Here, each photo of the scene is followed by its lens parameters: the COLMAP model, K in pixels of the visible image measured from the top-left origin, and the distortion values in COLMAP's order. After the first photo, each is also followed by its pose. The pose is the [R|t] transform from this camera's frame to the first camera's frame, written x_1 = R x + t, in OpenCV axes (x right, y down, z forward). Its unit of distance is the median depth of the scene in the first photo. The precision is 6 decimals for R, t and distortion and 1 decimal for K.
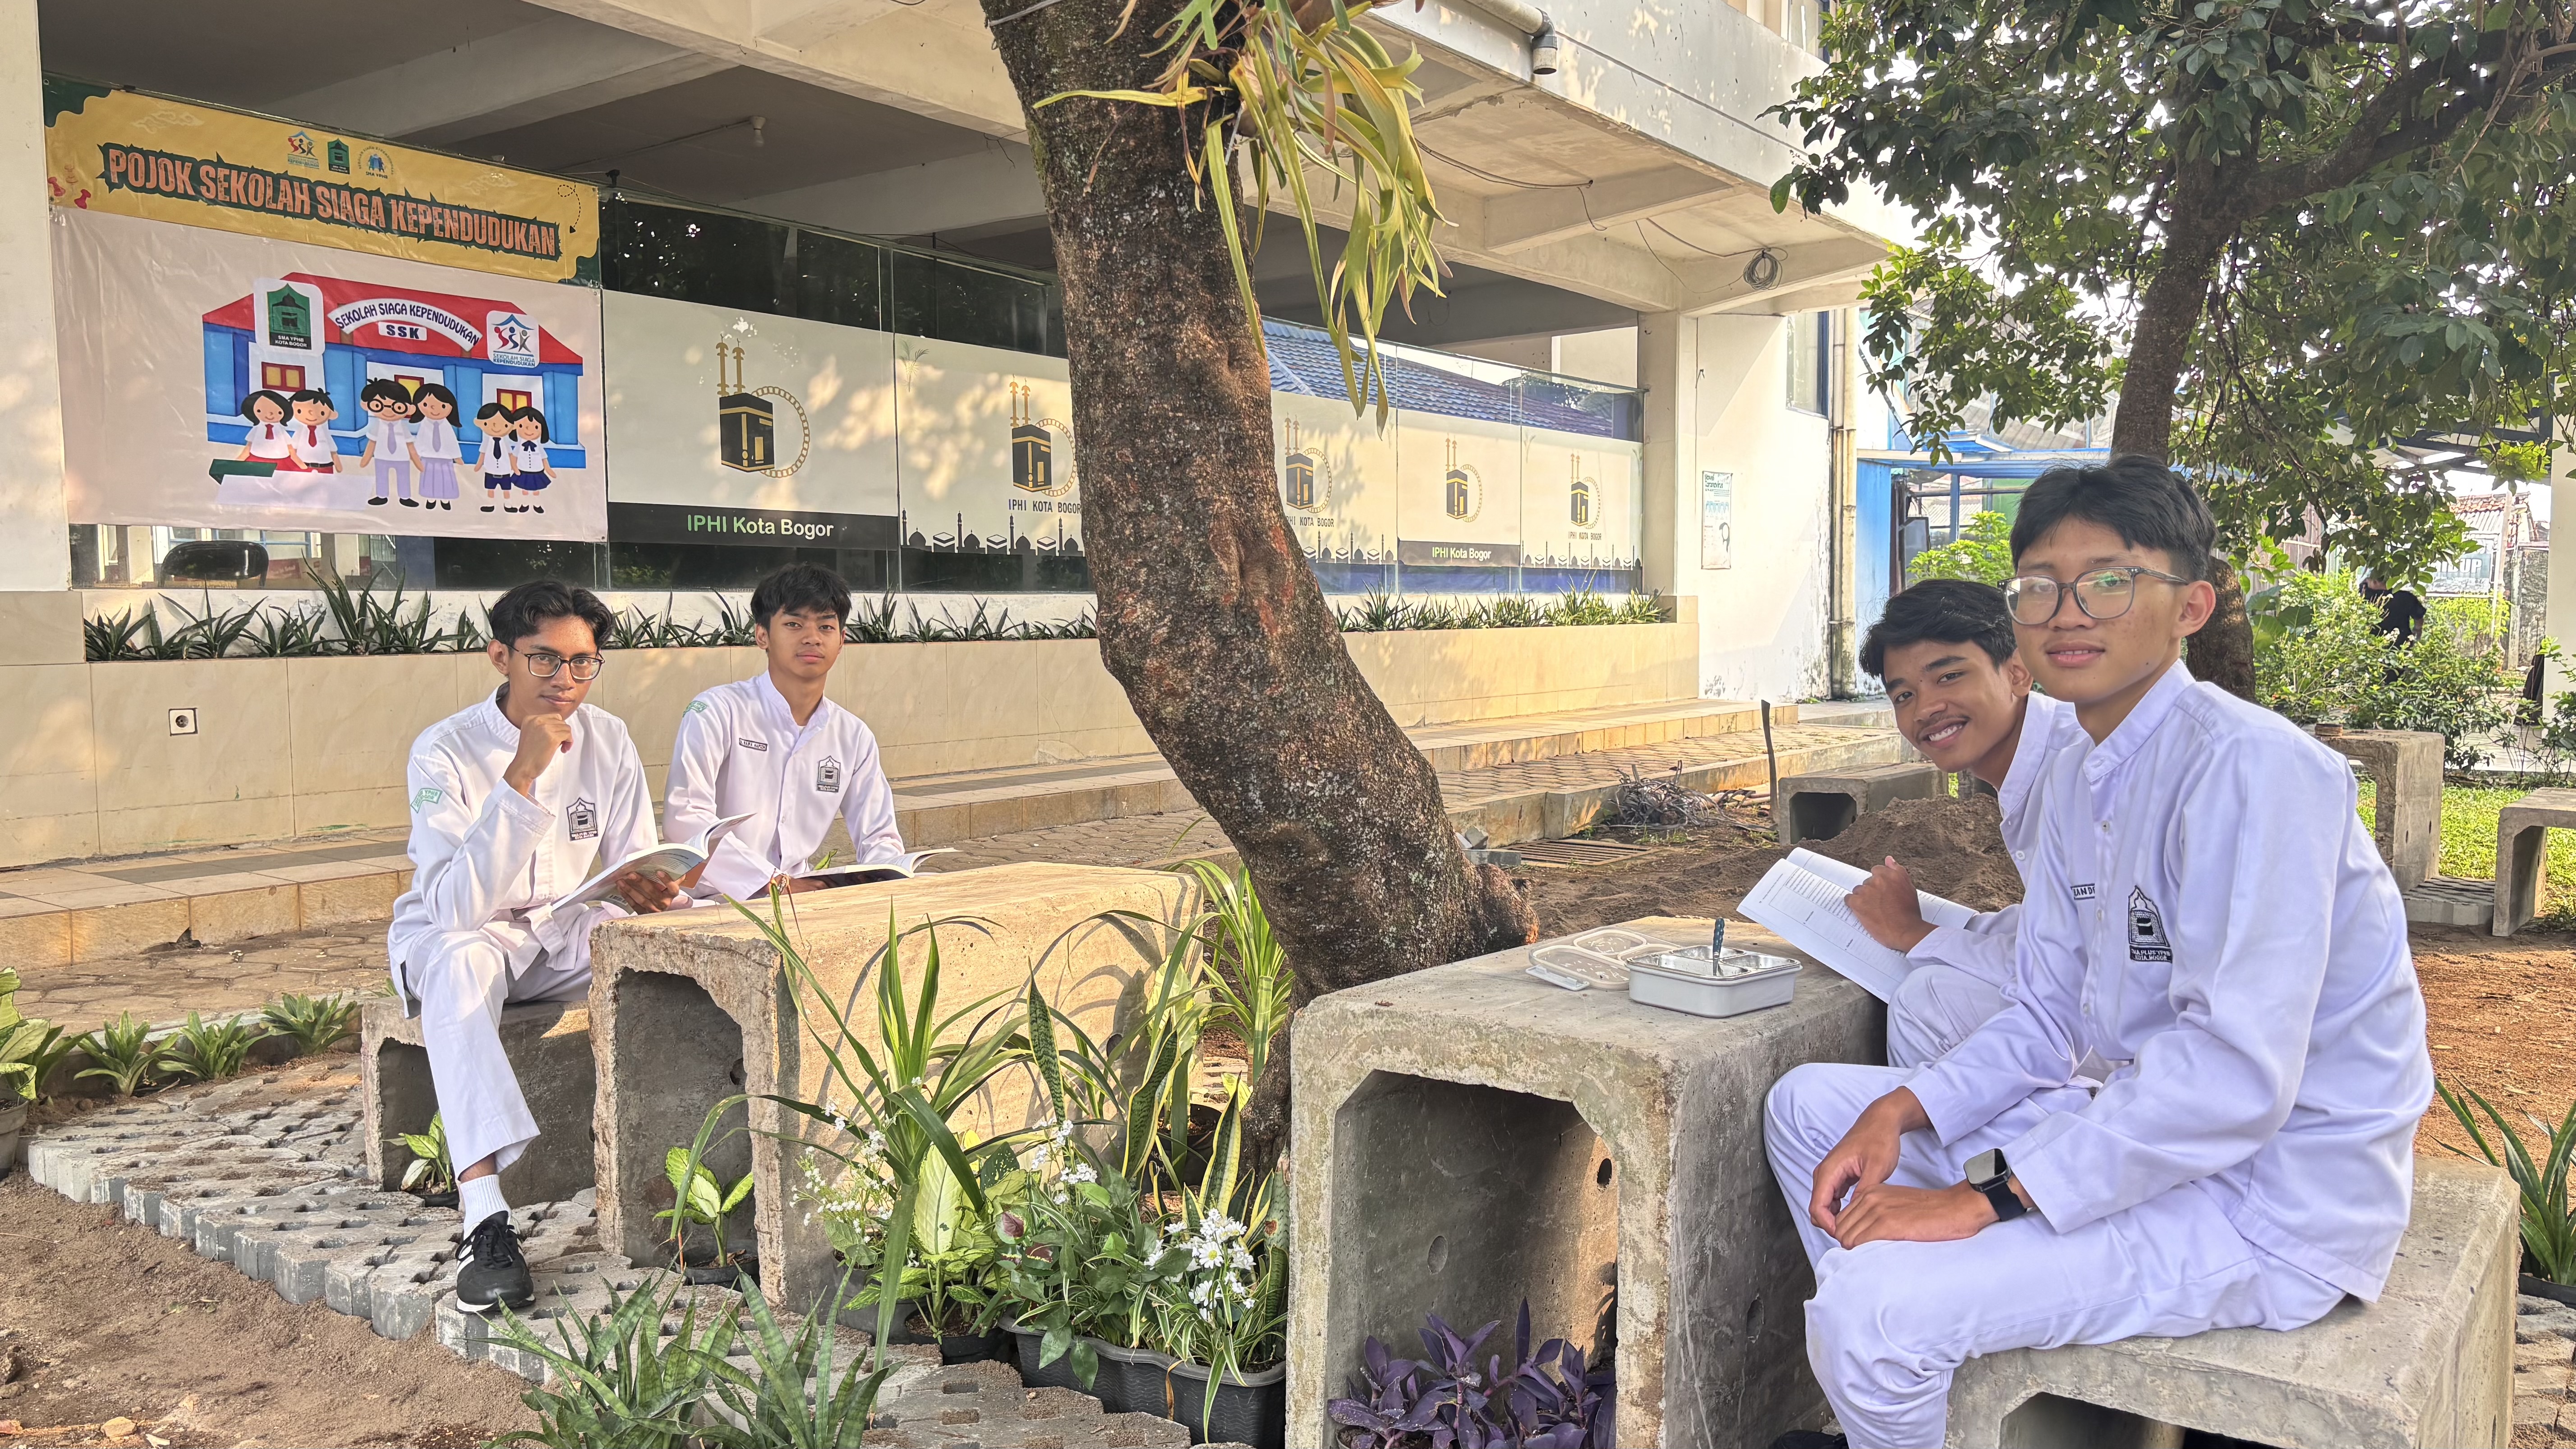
lens RADIAL K [[1885.2, 0, 1265.4], [0, 1885.2, 769.1], [0, 0, 1]] dist [0.042932, -0.046338]
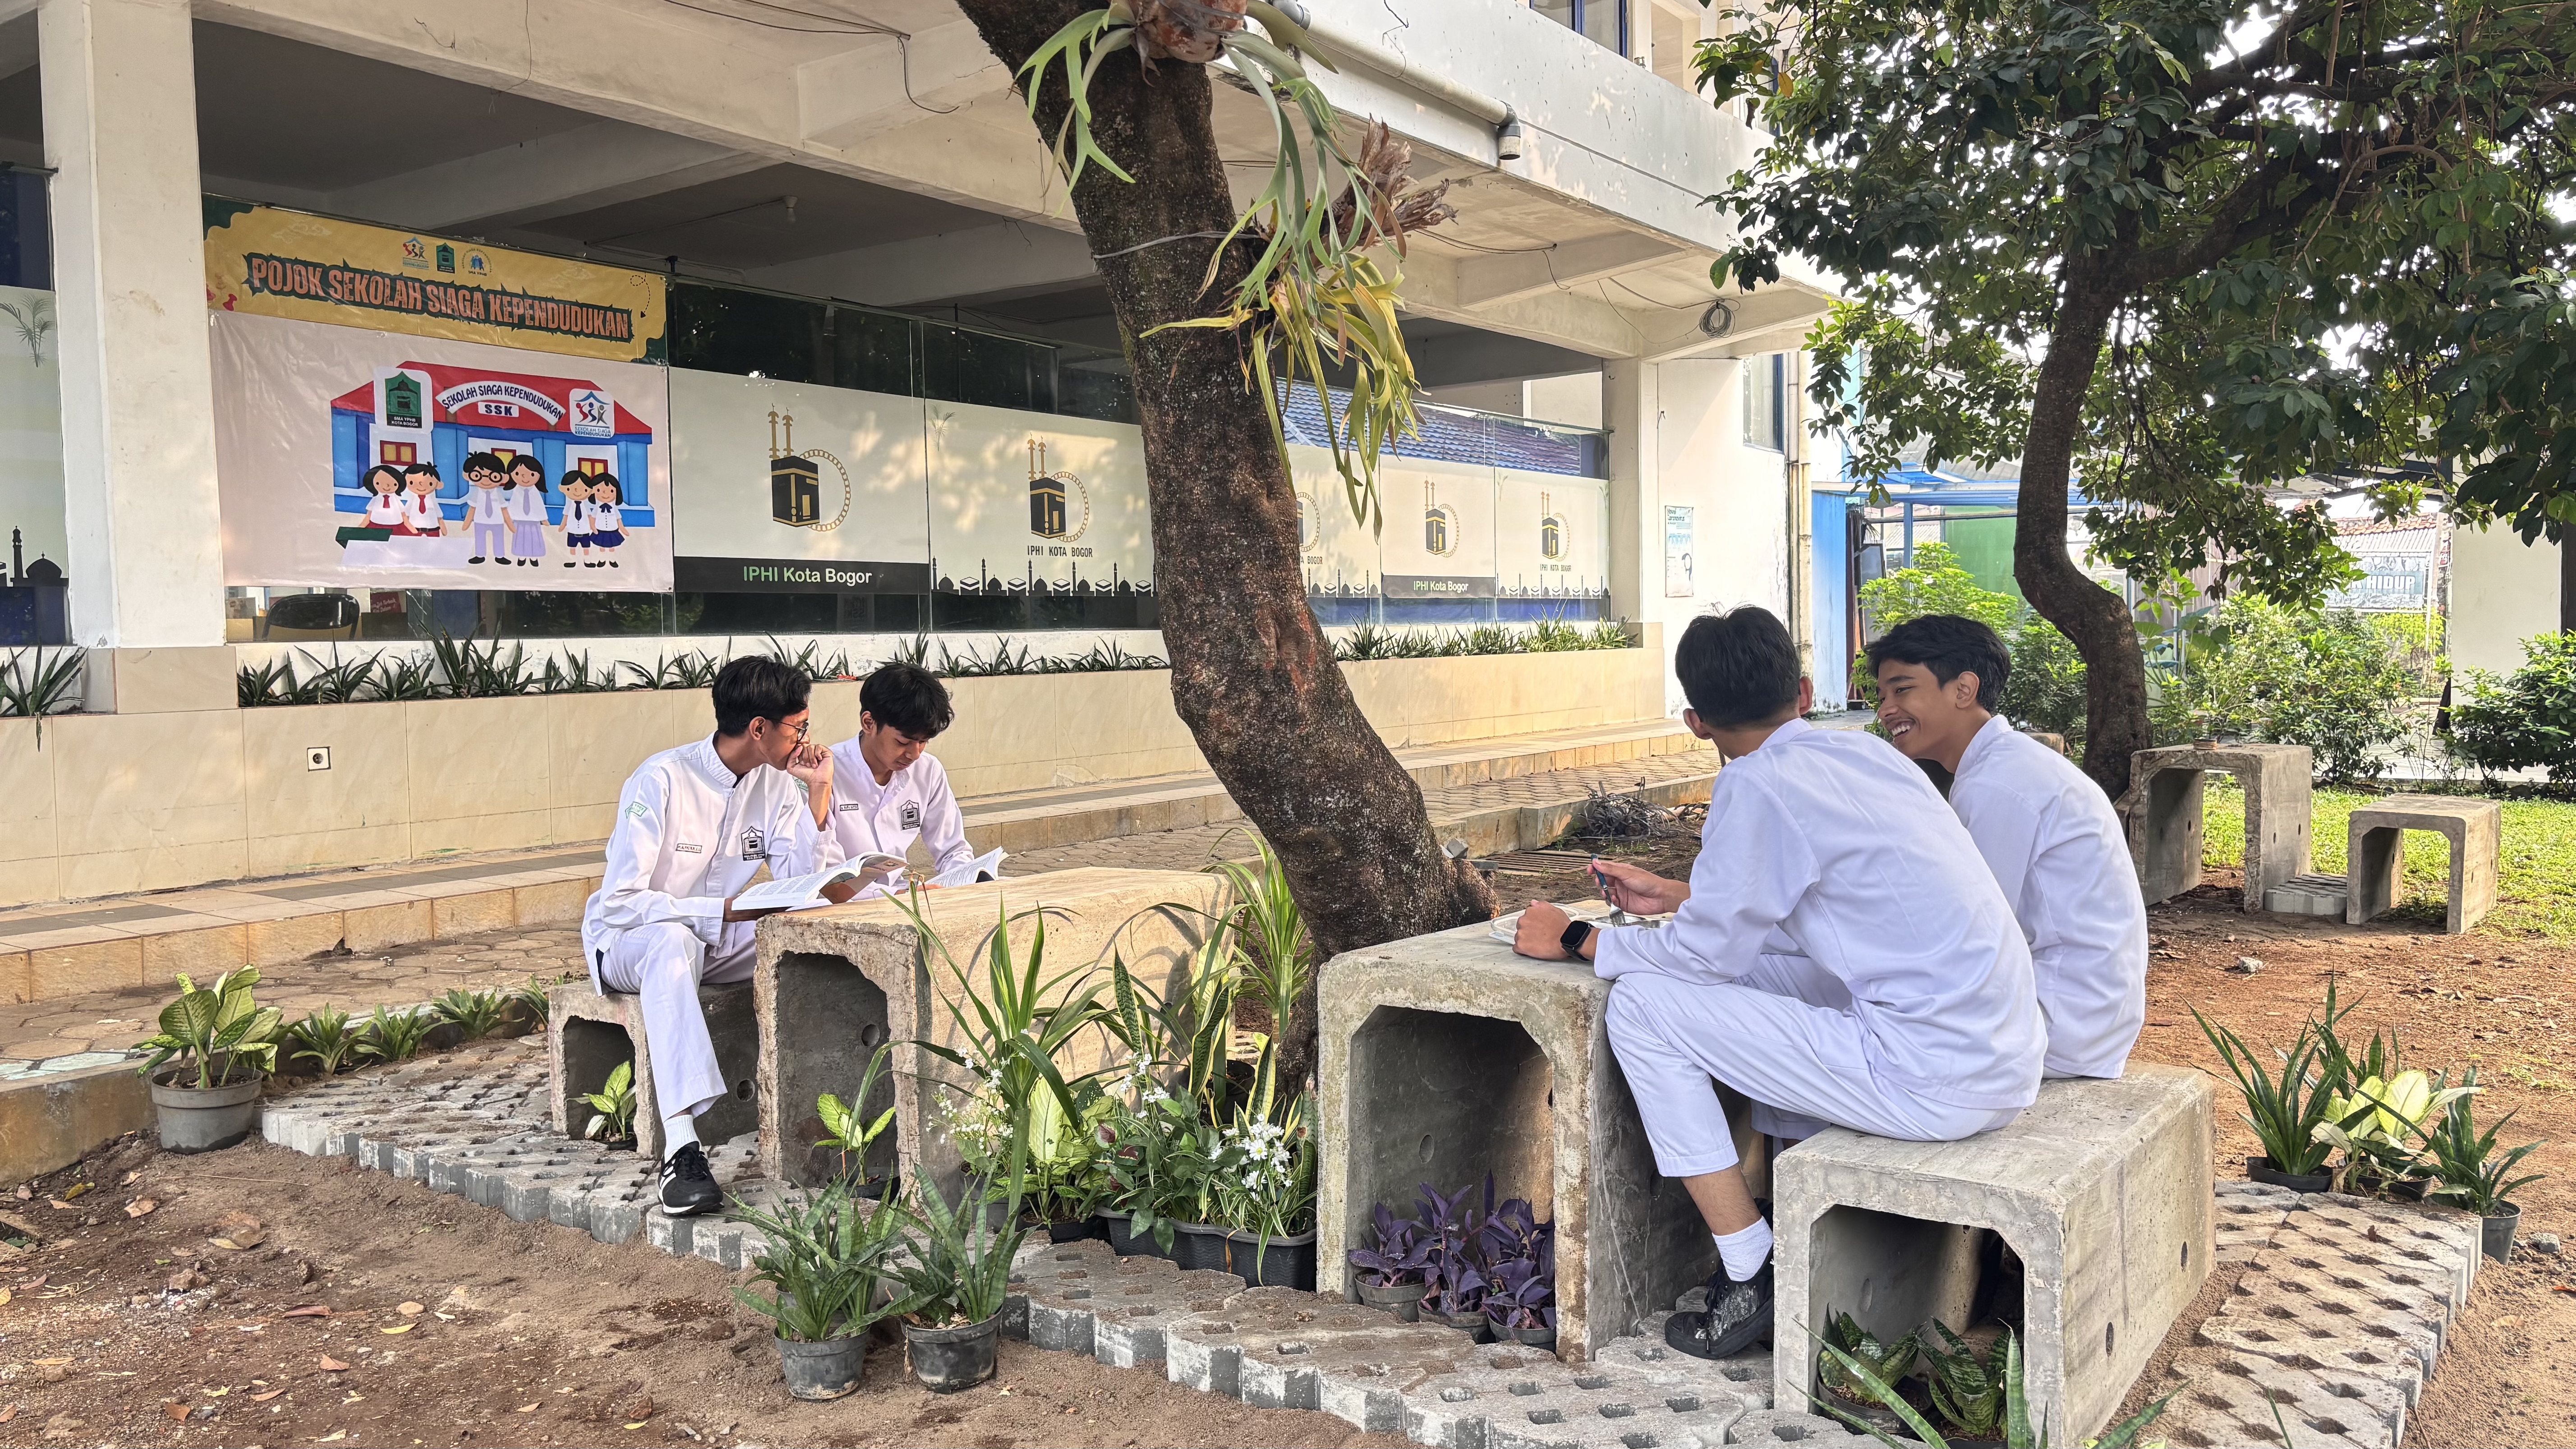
lens RADIAL K [[1885.2, 0, 1281.3], [0, 1885.2, 737.6], [0, 0, 1]] dist [0.042932, -0.046338]
pose [[0.999792, -0.011005, 0.017173, -0.011638], [0.011475, 0.999555, -0.027539, 0.000261], [-0.016862, 0.027730, 0.999473, -0.126636]]
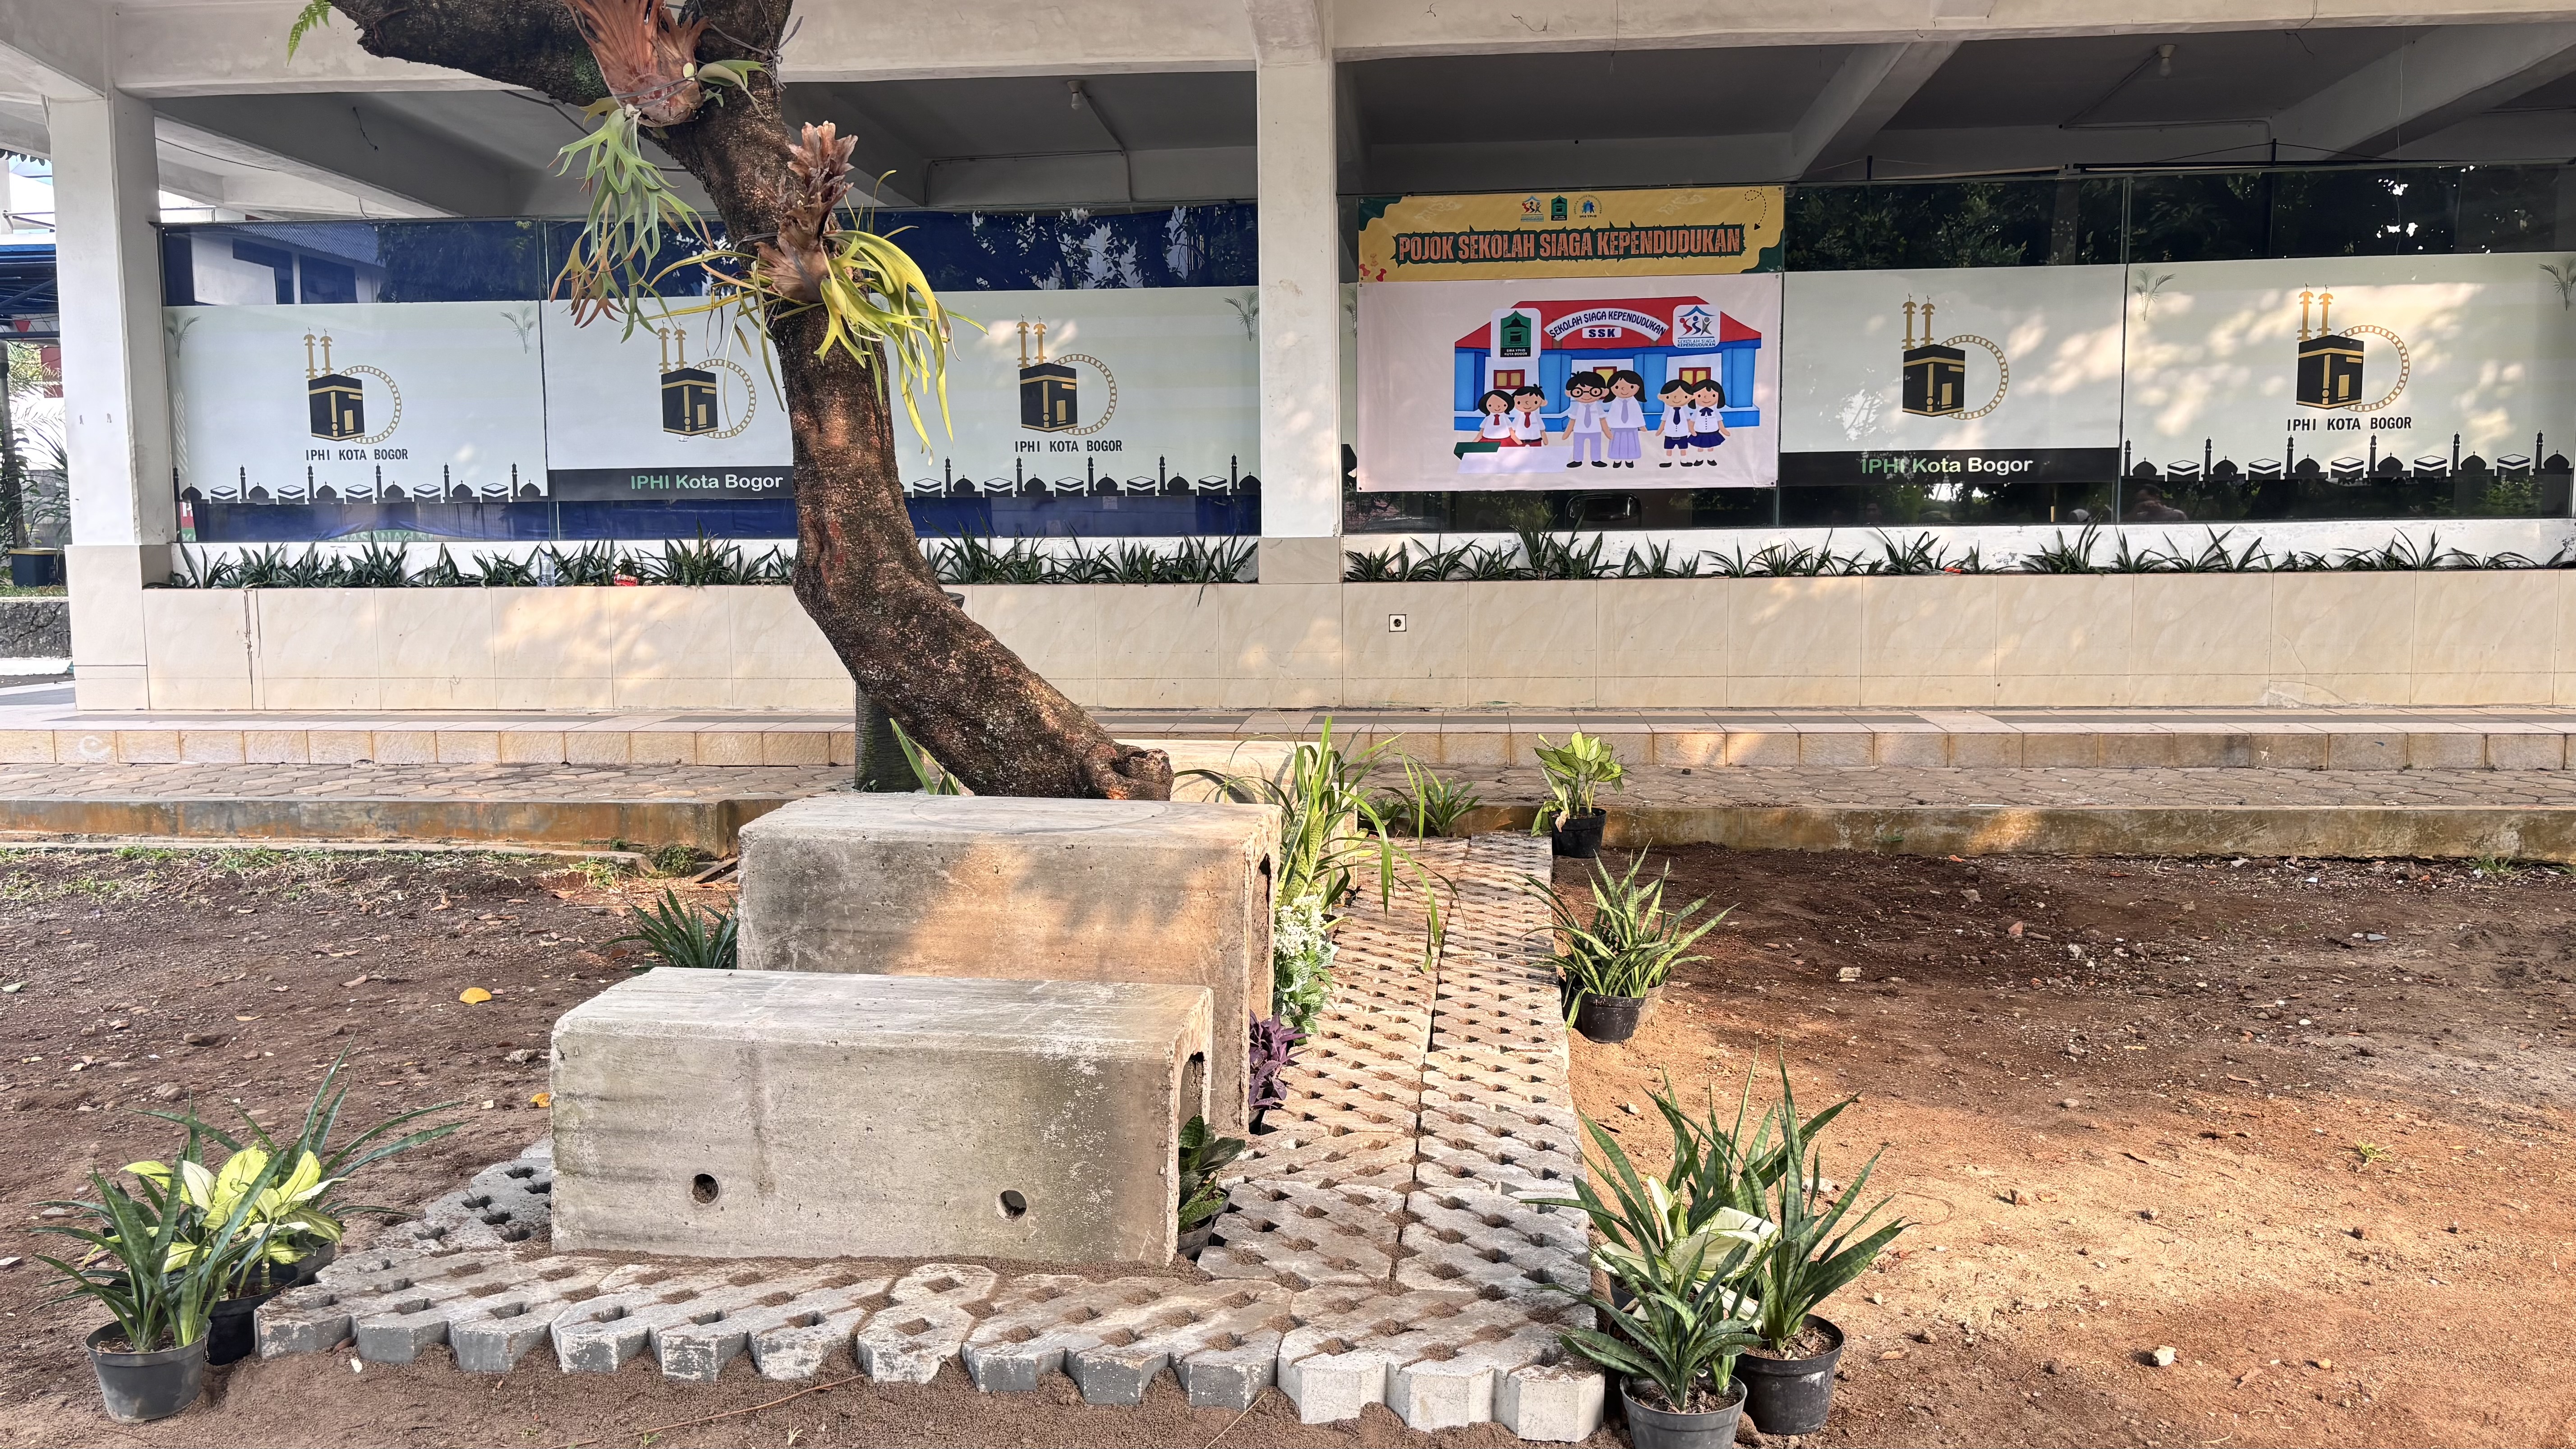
lens RADIAL K [[1885.2, 0, 1312.4], [0, 1885.2, 752.1], [0, 0, 1]] dist [0.042932, -0.046338]
pose [[0.530652, 0.094935, -0.842257, 0.567228], [-0.064044, 0.995358, 0.071842, -0.022984], [0.845167, 0.015818, 0.534268, 0.136519]]
